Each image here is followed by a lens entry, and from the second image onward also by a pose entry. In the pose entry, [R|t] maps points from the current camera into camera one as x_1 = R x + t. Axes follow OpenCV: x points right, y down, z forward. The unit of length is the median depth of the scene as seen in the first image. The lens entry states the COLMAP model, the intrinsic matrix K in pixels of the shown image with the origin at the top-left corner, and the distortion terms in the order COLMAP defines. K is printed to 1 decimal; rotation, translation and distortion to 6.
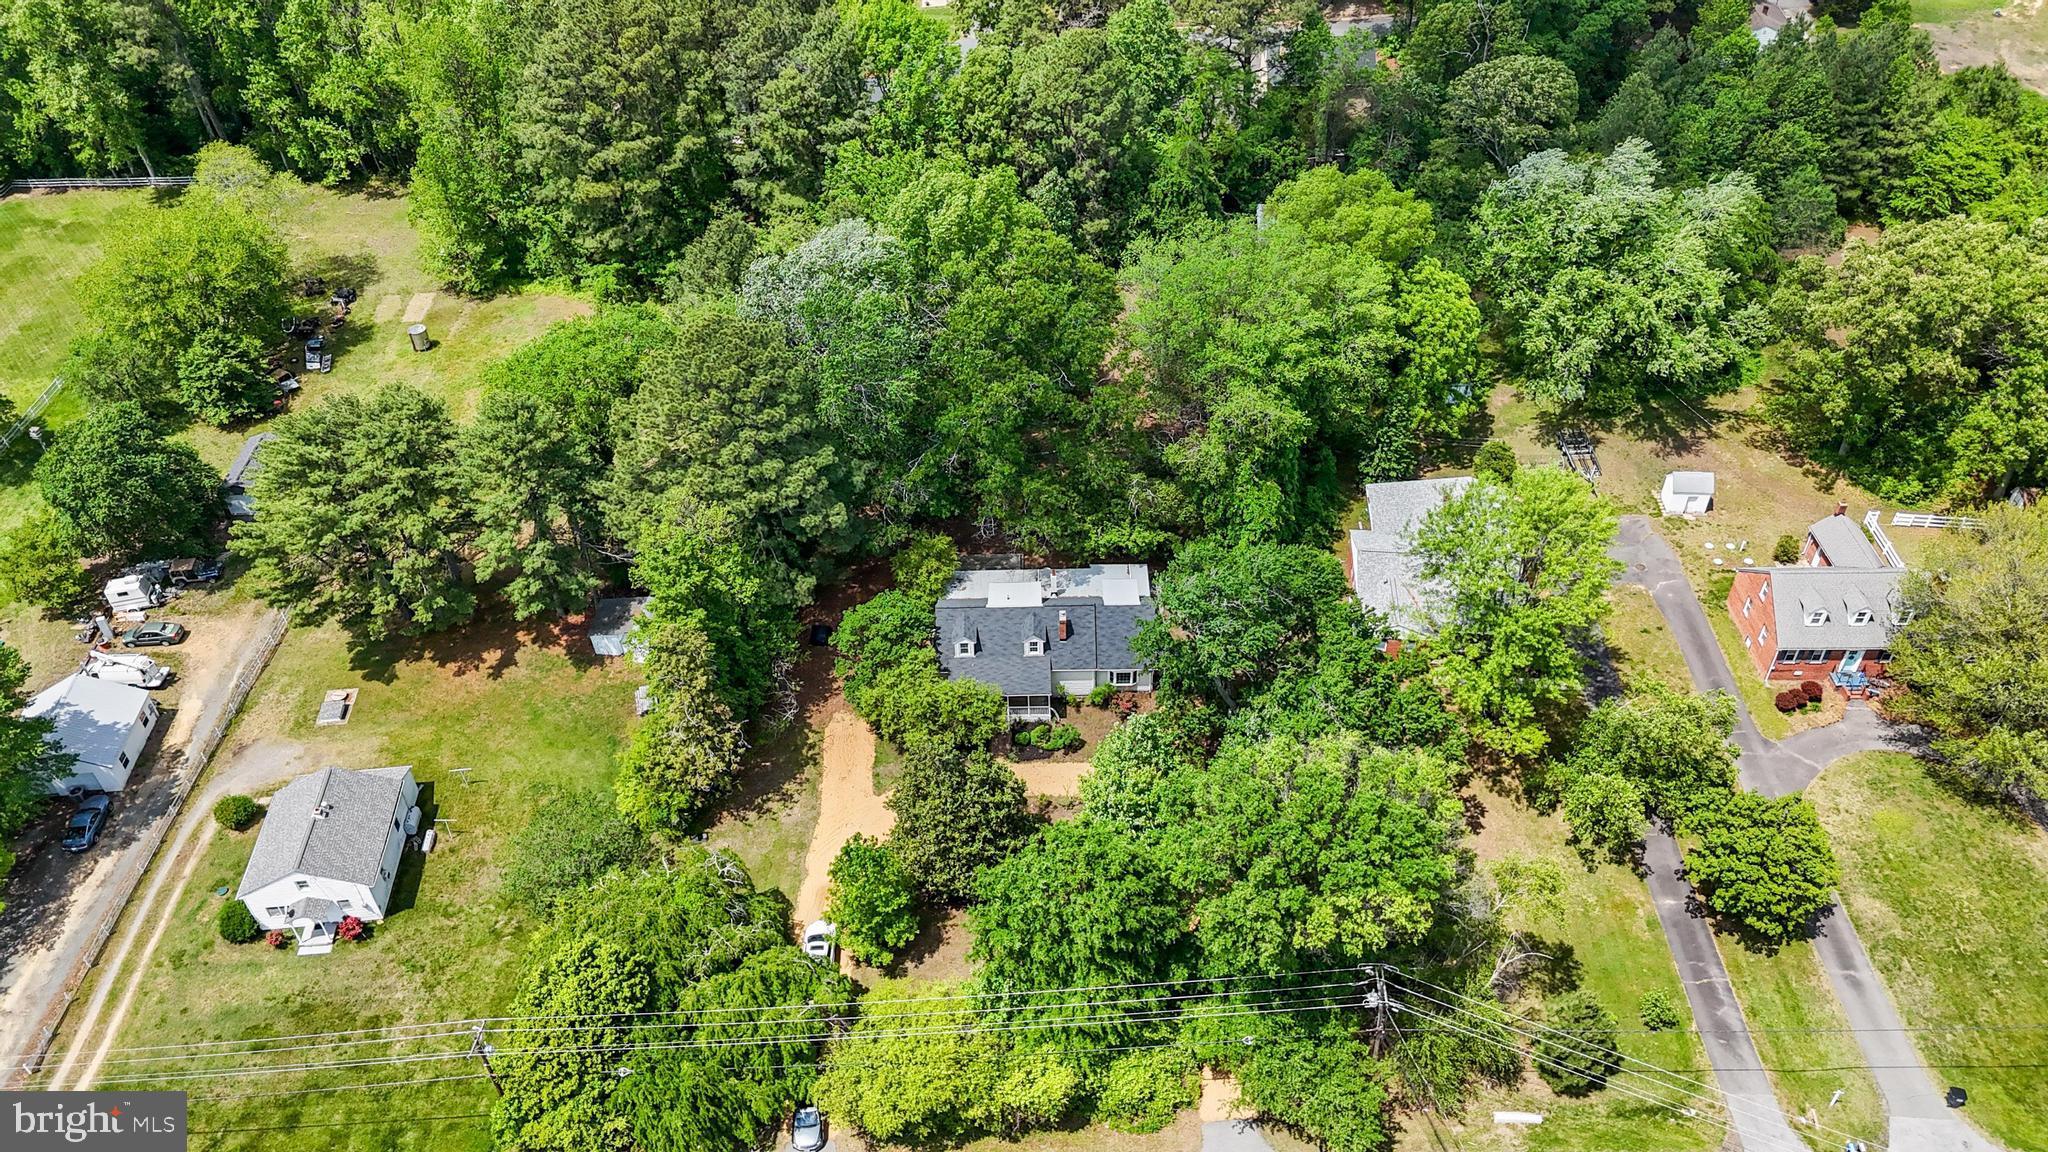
lens RADIAL K [[1602.9, 0, 1024.7], [0, 1602.9, 573.6], [0, 0, 1]] dist [0.049684, 0.000784]
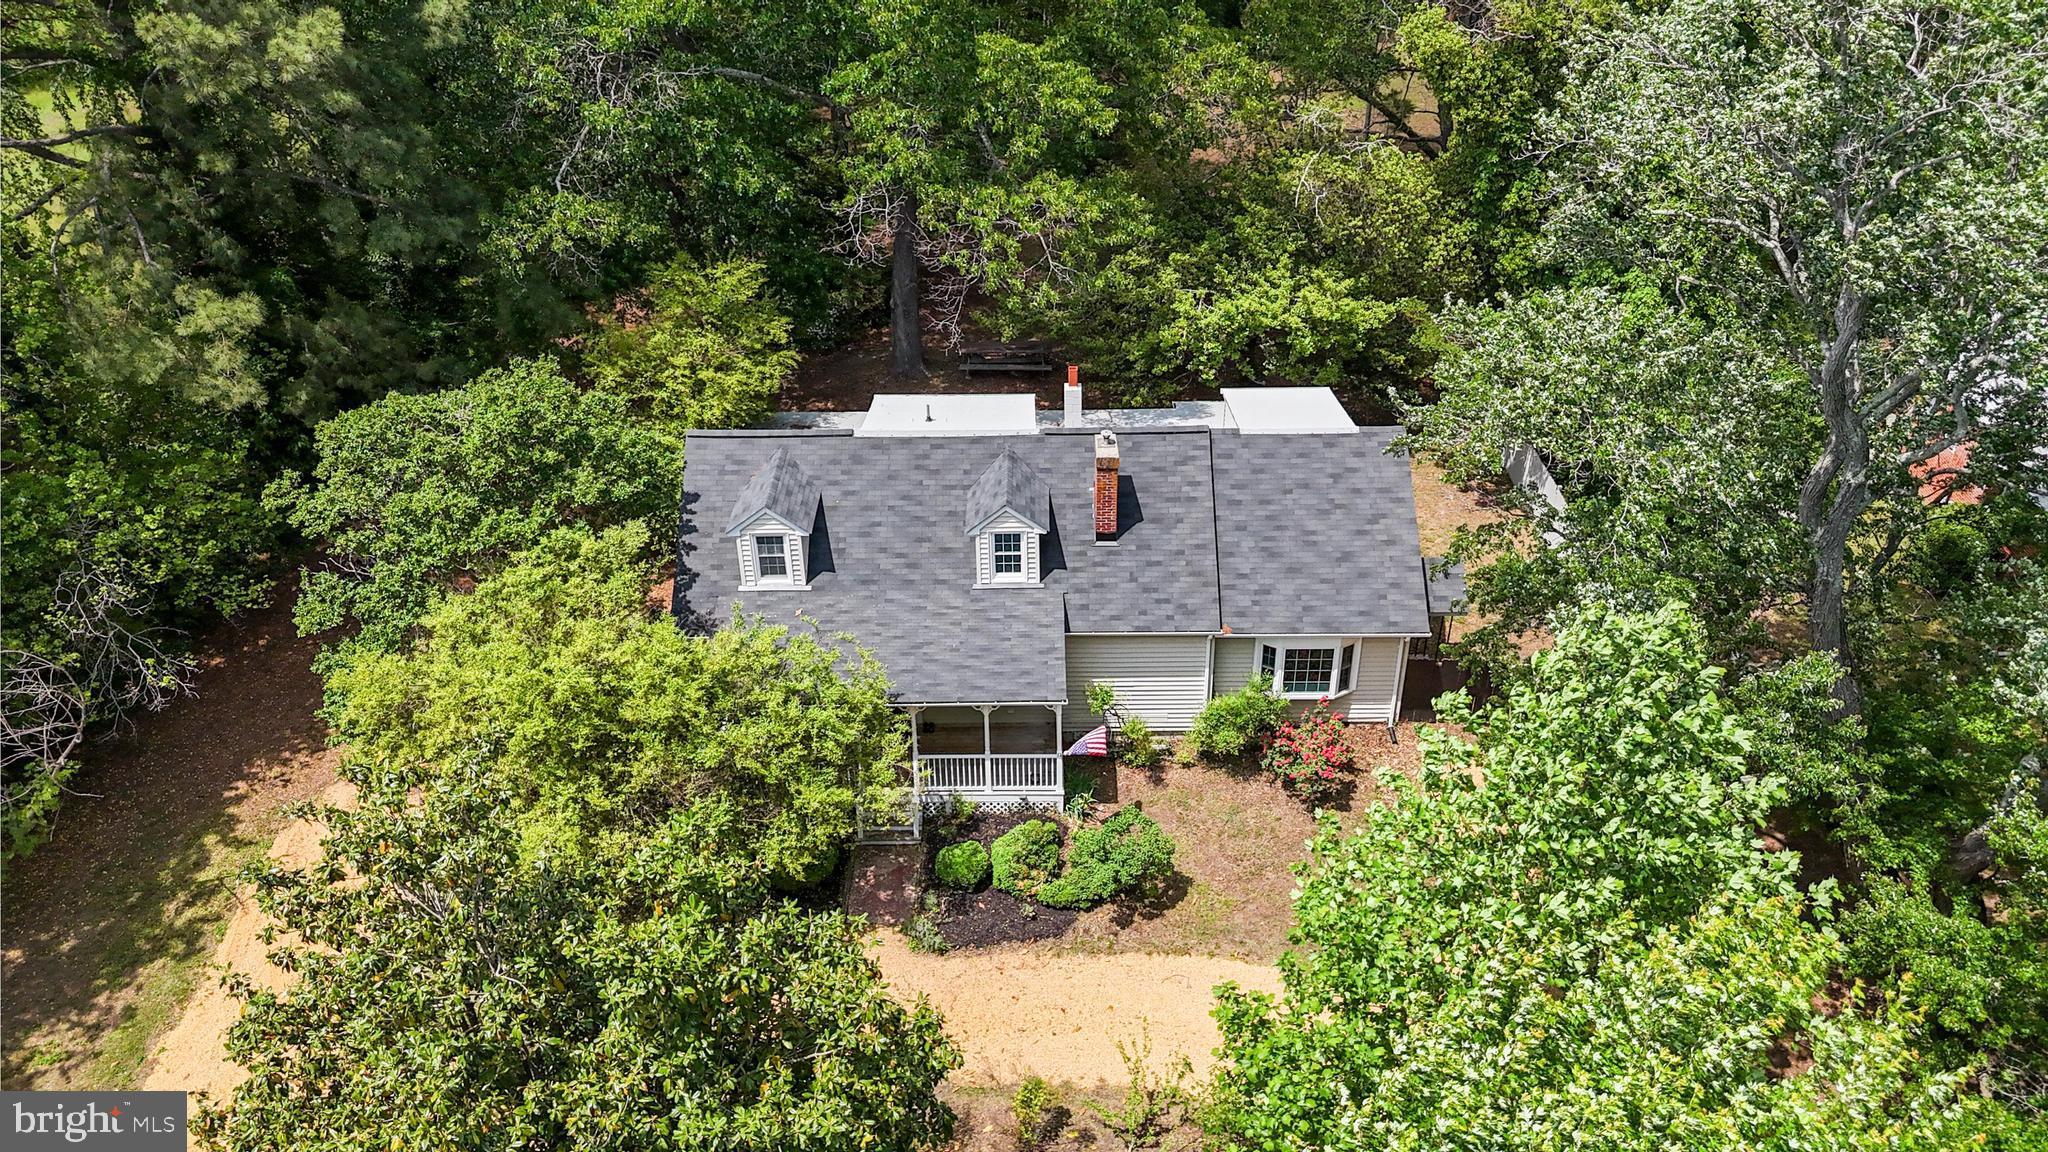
lens RADIAL K [[1602.9, 0, 1019.6], [0, 1602.9, 579.3], [0, 0, 1]] dist [0.049684, 0.000784]
pose [[0.999939, 0.010819, 0.002015, 0.007406], [-0.010386, 0.988276, -0.152327, 0.095168], [-0.003640, 0.152297, 0.988328, 0.709816]]
